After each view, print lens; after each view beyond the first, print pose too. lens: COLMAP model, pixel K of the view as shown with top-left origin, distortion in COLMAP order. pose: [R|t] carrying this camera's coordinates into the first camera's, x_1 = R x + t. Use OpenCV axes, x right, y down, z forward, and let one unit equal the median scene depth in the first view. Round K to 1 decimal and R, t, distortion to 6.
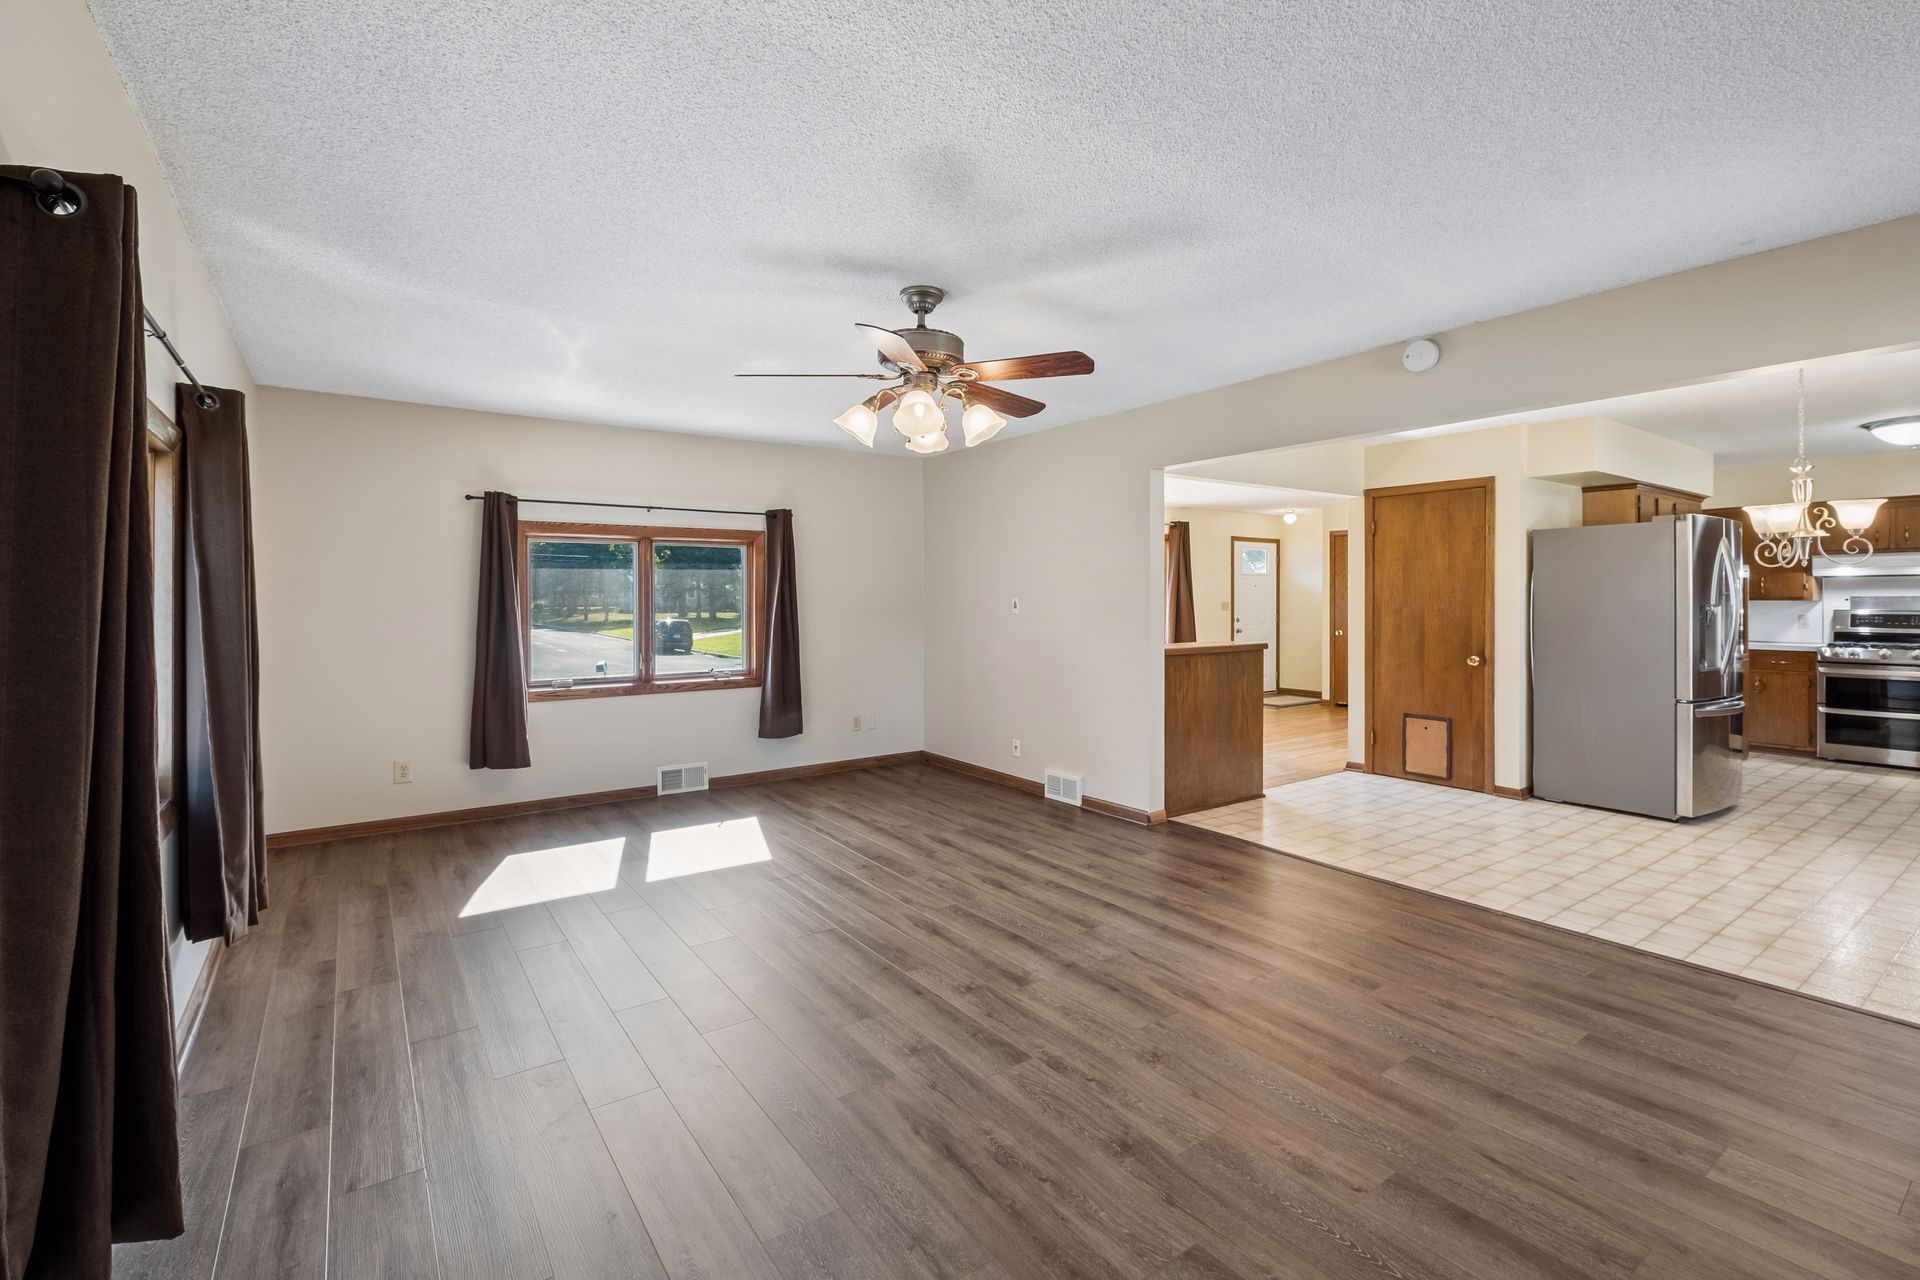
lens RADIAL K [[849.8, 0, 964.4], [0, 849.8, 597.1], [0, 0, 1]] dist [-0.015623, 0.000049]
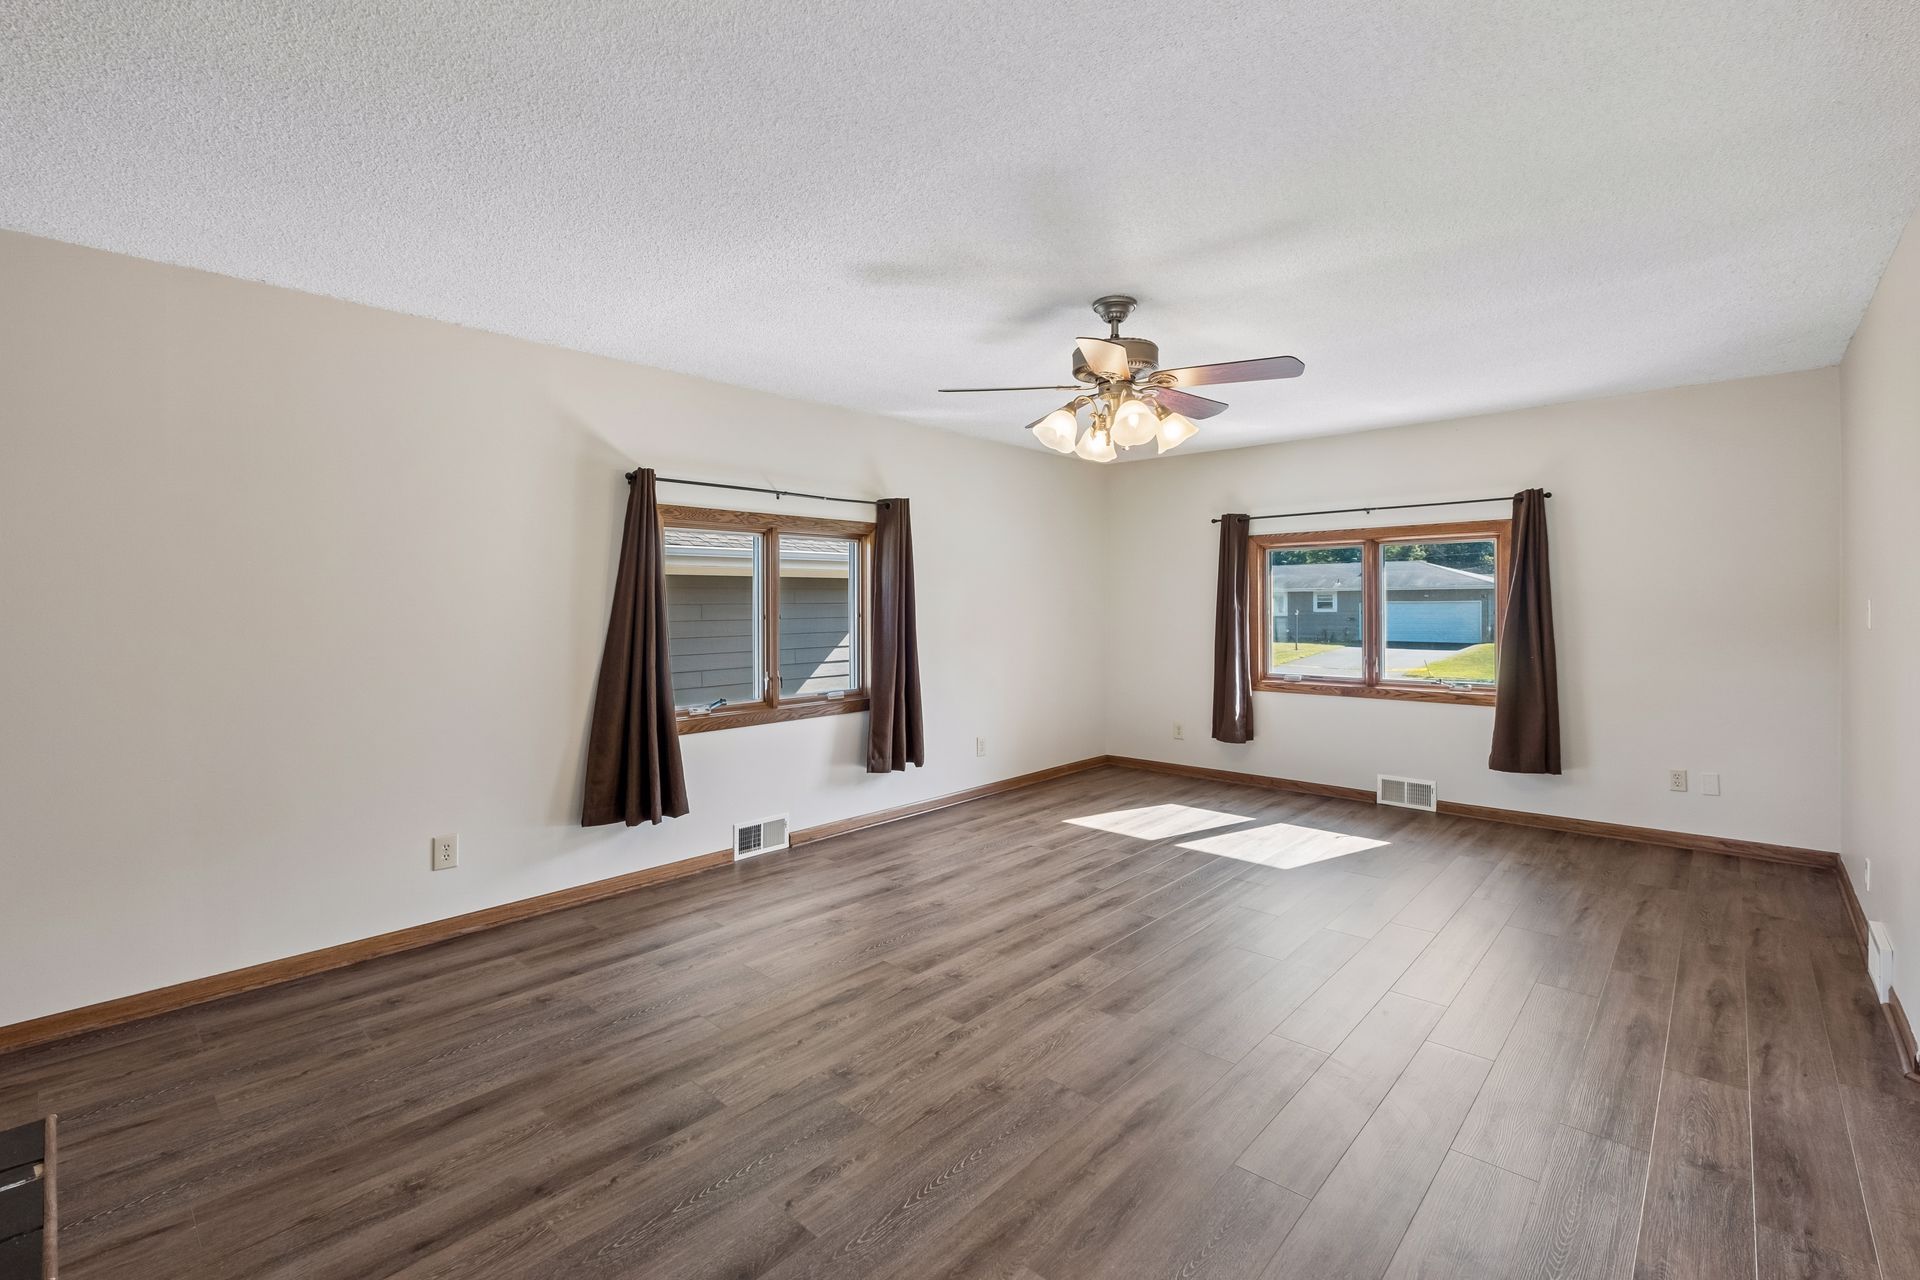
lens RADIAL K [[842.1, 0, 957.6], [0, 842.1, 595.5], [0, 0, 1]] dist [0.000817, -0.000129]
pose [[0.200826, -0.006261, -0.979607, 0.543277], [0.006309, 0.999967, -0.005098, -0.003551], [0.979607, -0.005157, 0.200859, 0.364427]]
